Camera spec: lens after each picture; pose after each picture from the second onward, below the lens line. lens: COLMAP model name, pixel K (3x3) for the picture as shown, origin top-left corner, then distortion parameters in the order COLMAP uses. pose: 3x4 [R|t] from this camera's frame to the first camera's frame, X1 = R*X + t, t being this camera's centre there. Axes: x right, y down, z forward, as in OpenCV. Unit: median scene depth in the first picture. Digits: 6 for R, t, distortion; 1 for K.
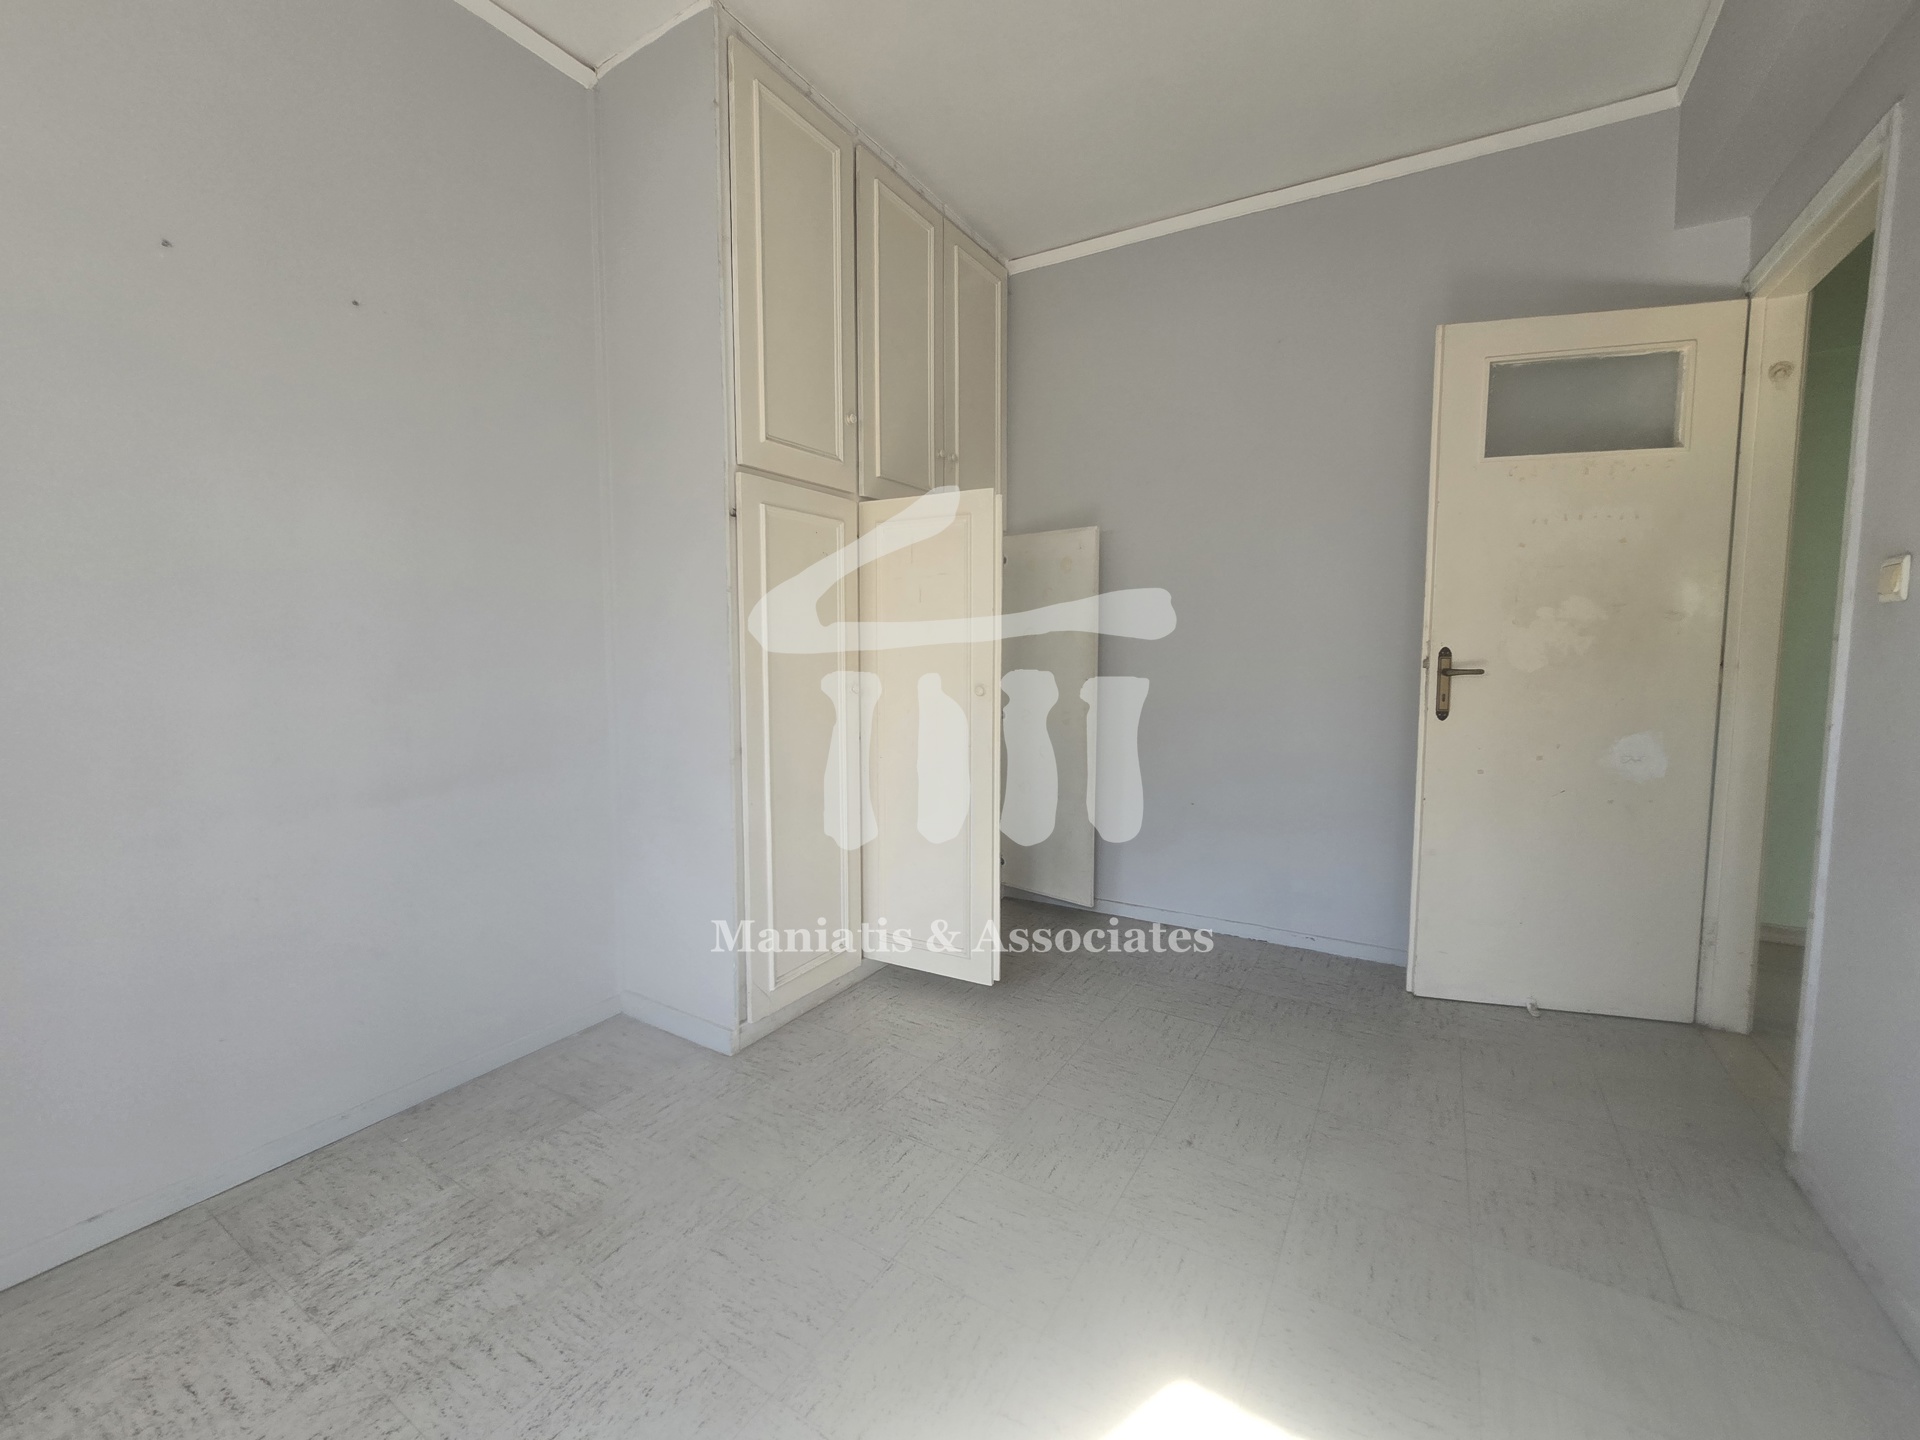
lens RADIAL K [[801.7, 0, 964.5], [0, 801.7, 706.7], [0, 0, 1]] dist [-0.001768, 0.000660]
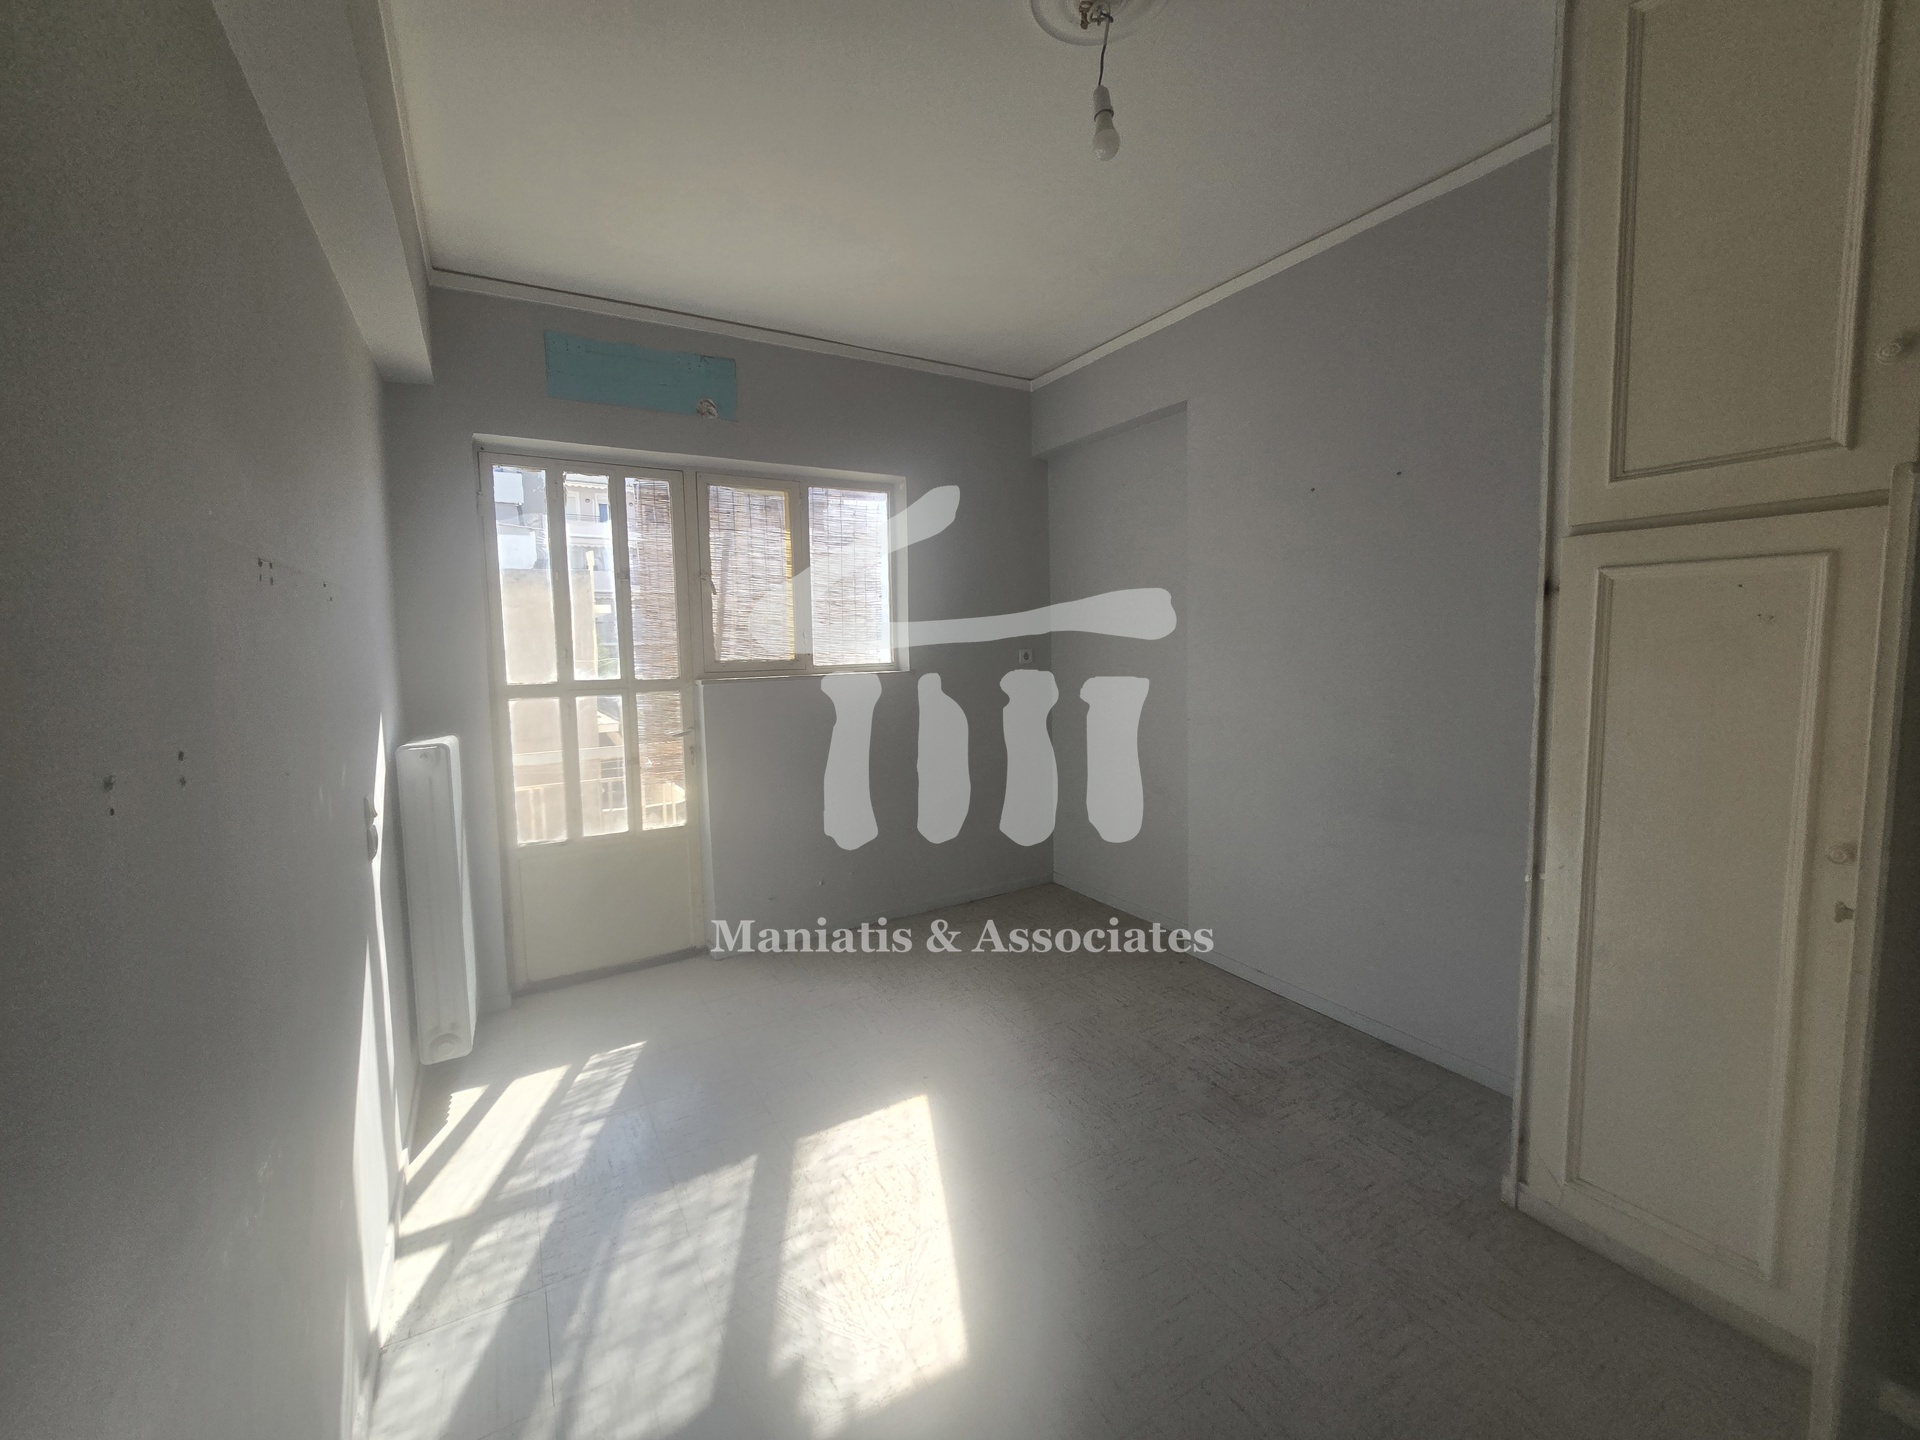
lens RADIAL K [[801.3, 0, 967.1], [0, 801.3, 708.1], [0, 0, 1]] dist [-0.001246, 0.000432]
pose [[-0.482751, 0.081829, -0.871926, 0.734610], [-0.056225, 0.990675, 0.124103, -0.182474], [0.873951, 0.108935, -0.473649, 0.865287]]
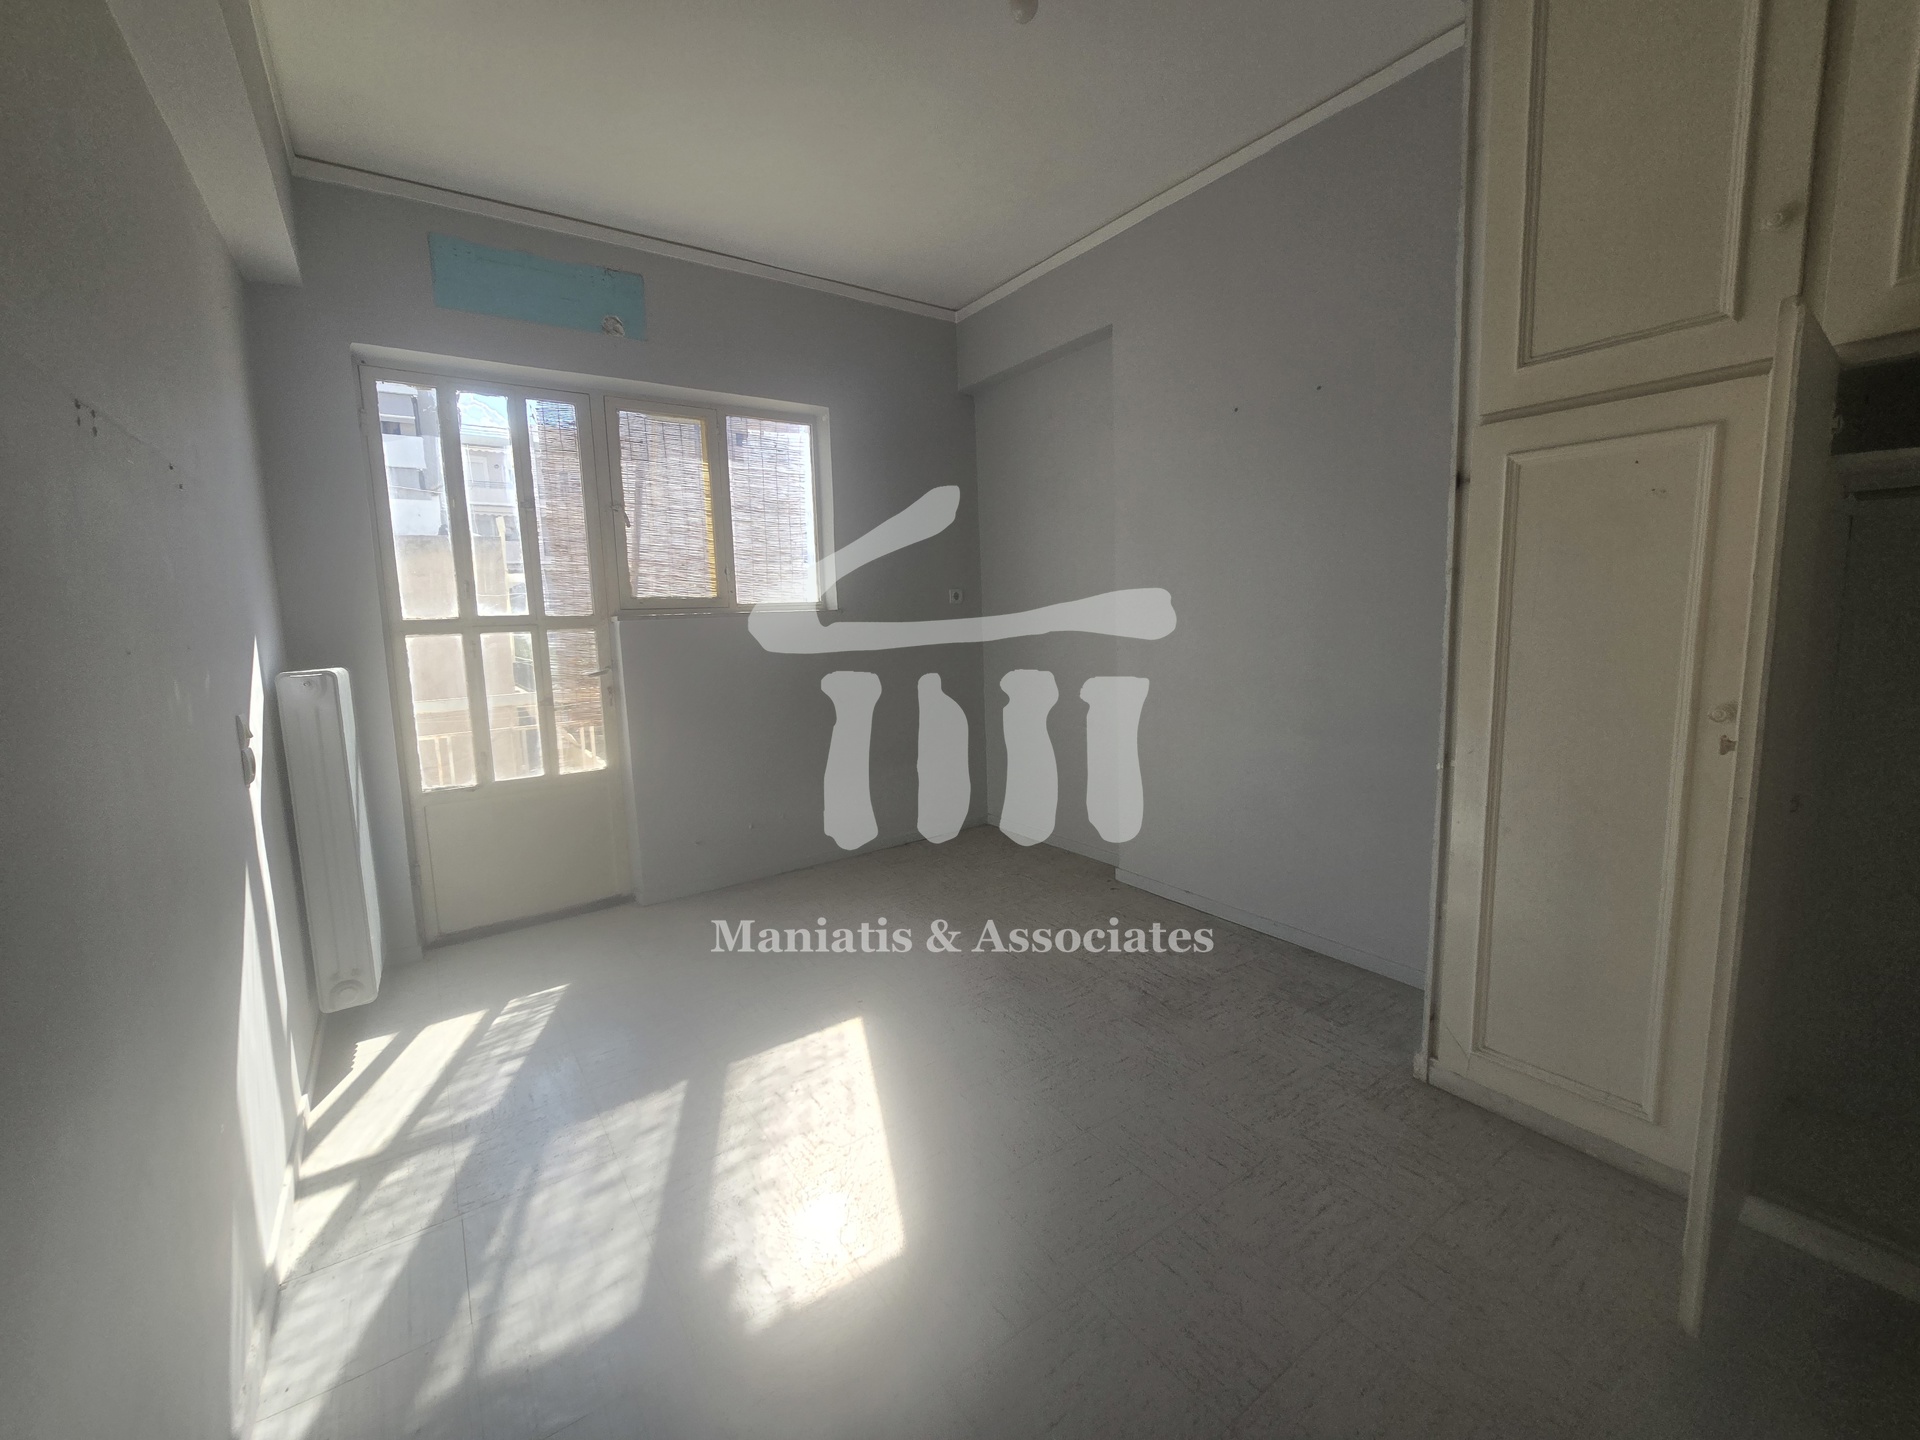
lens RADIAL K [[801.7, 0, 964.5], [0, 801.7, 706.7], [0, 0, 1]] dist [-0.001768, 0.000660]
pose [[-0.411699, 0.123253, -0.902947, 0.721271], [-0.047970, 0.986507, 0.156531, -0.107875], [0.910057, 0.107758, -0.400232, 0.873290]]
